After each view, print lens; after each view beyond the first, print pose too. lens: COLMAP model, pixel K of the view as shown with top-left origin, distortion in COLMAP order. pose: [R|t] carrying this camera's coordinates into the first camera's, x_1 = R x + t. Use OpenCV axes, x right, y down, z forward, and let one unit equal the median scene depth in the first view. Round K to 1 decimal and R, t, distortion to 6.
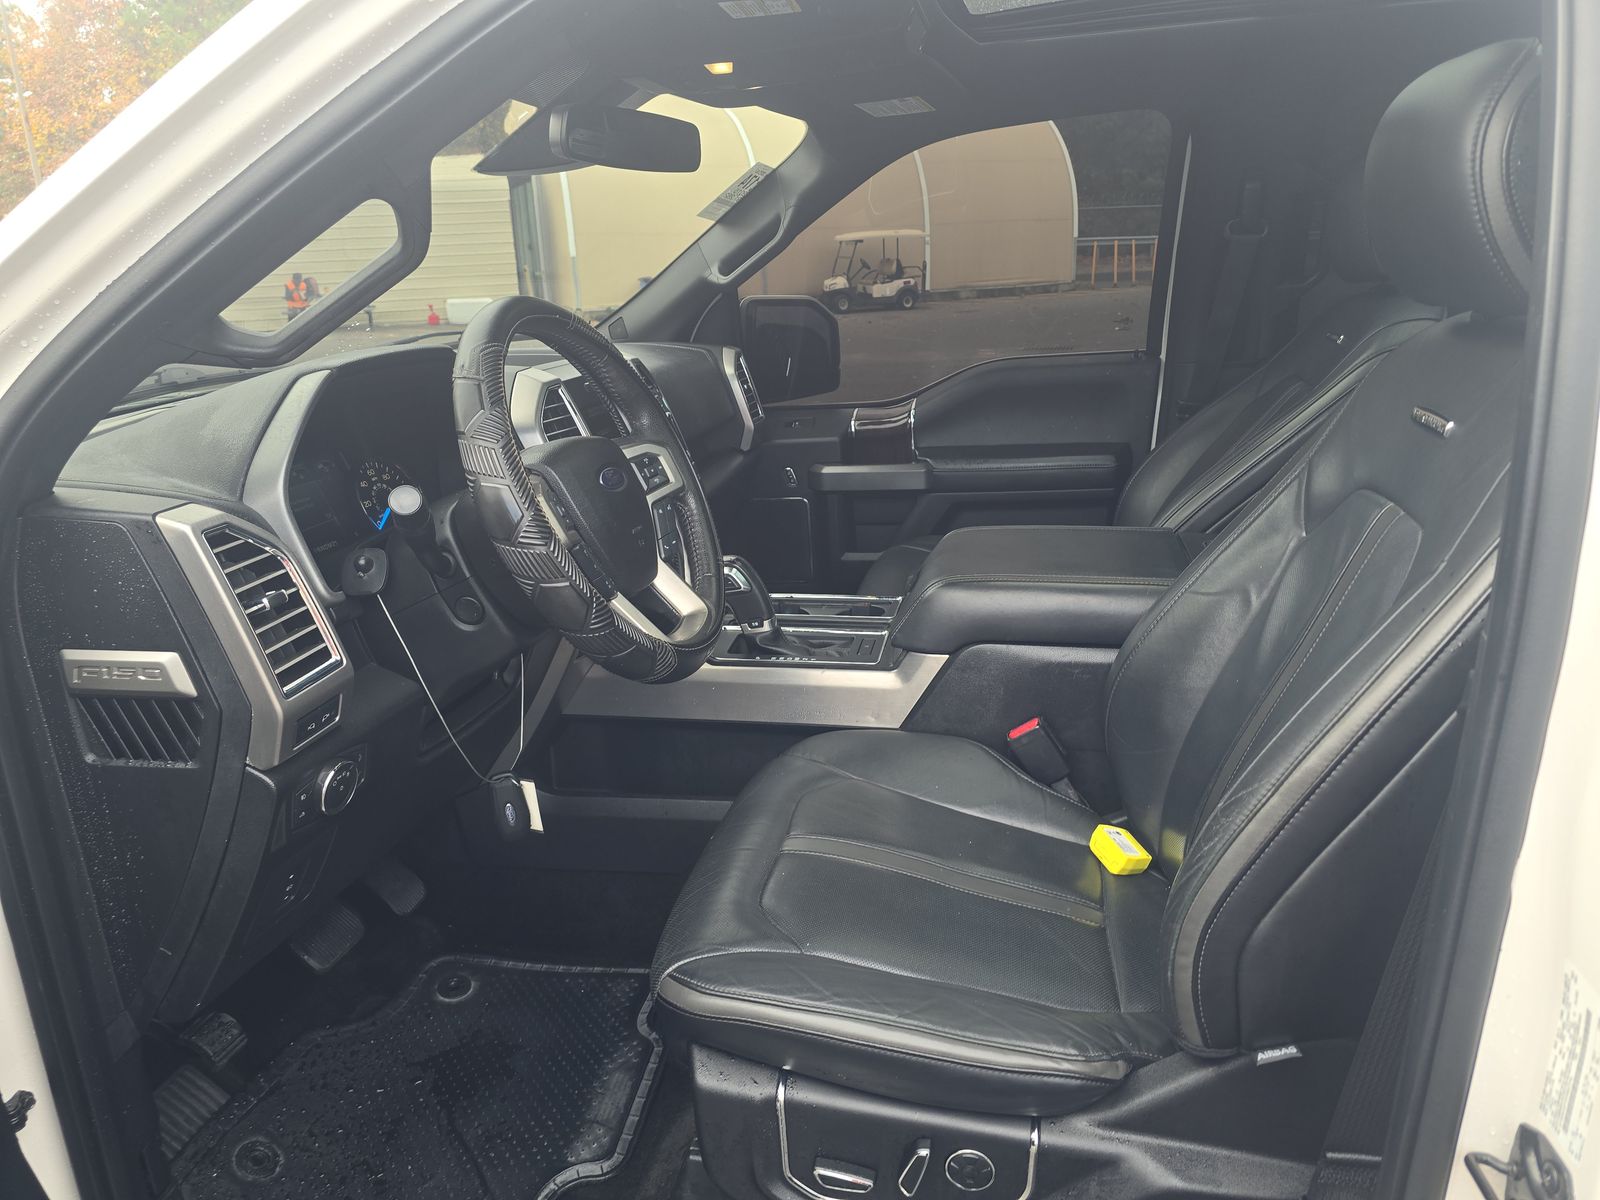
lens RADIAL K [[1094.6, 0, 816.0], [0, 1094.6, 595.9], [0, 0, 1]] dist [0.029398, -0.023128]
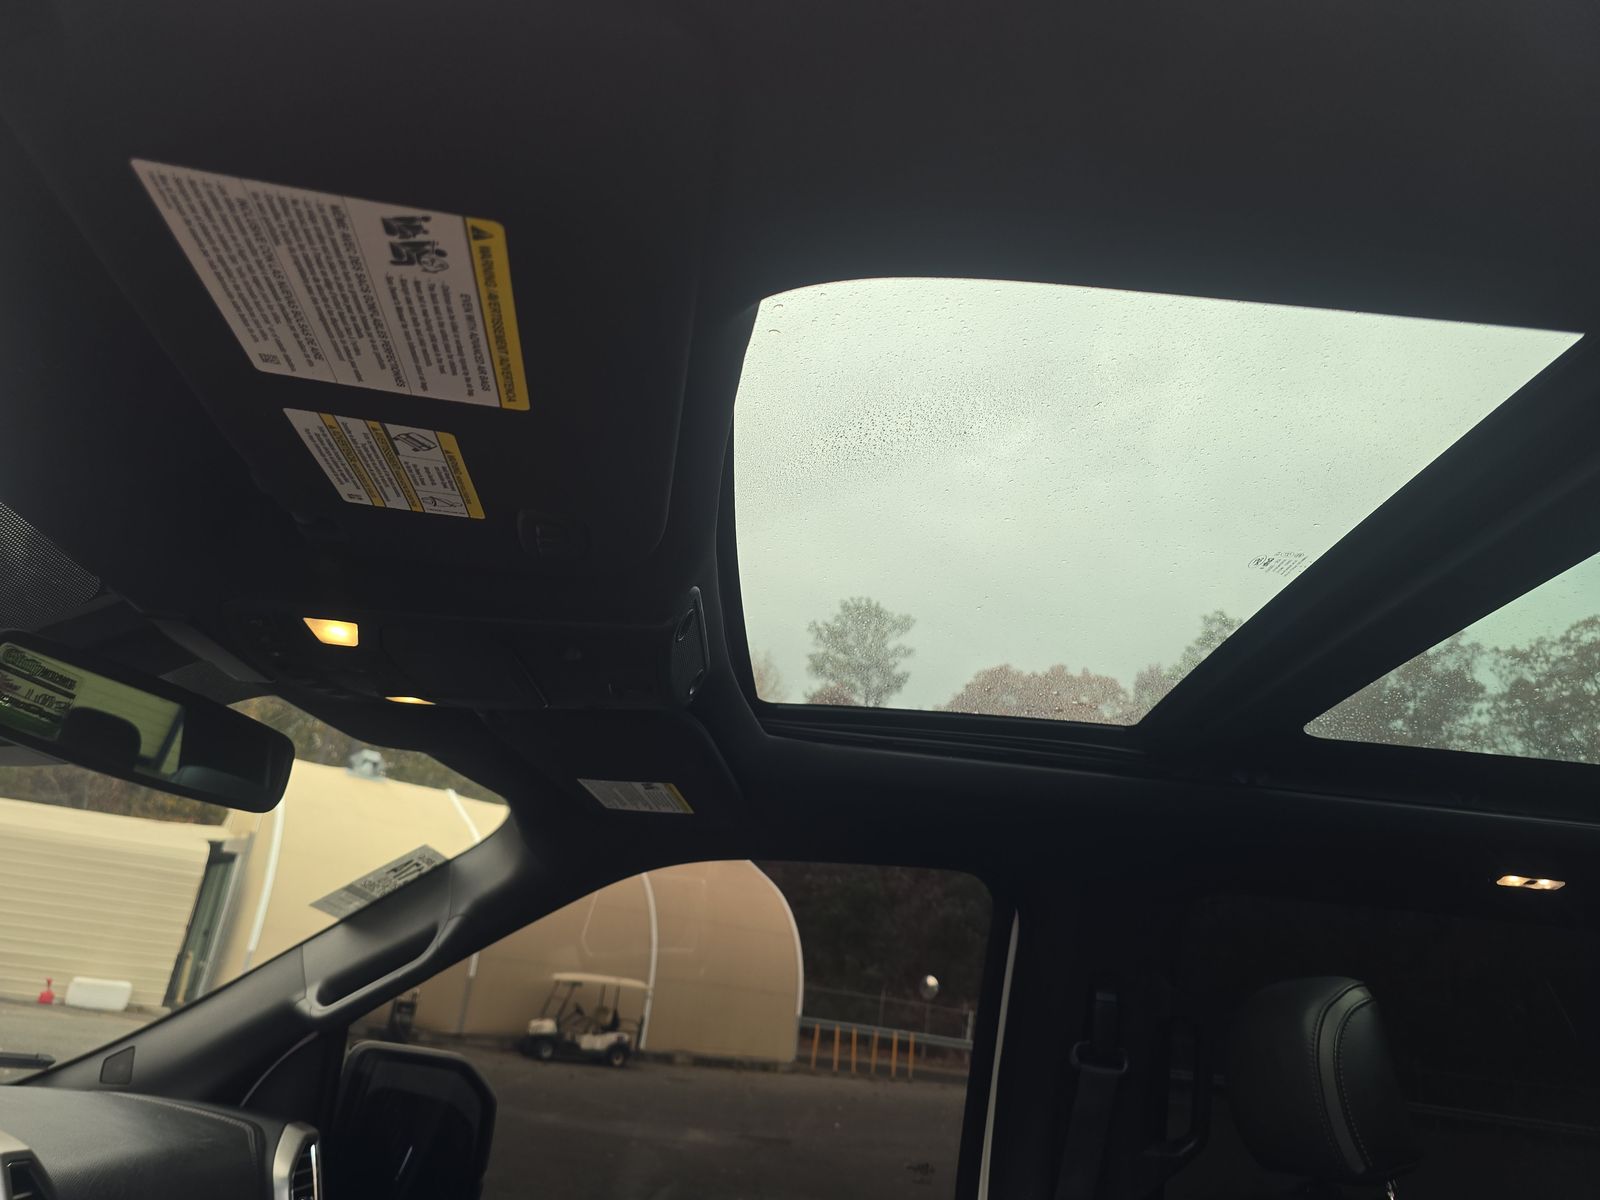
lens RADIAL K [[1094.6, 0, 816.0], [0, 1094.6, 595.9], [0, 0, 1]] dist [0.029398, -0.023128]
pose [[0.960513, 0.221843, 0.167931, 0.027515], [-0.071063, 0.779138, -0.622811, -0.093333], [-0.269008, 0.586284, 0.764137, 0.281366]]
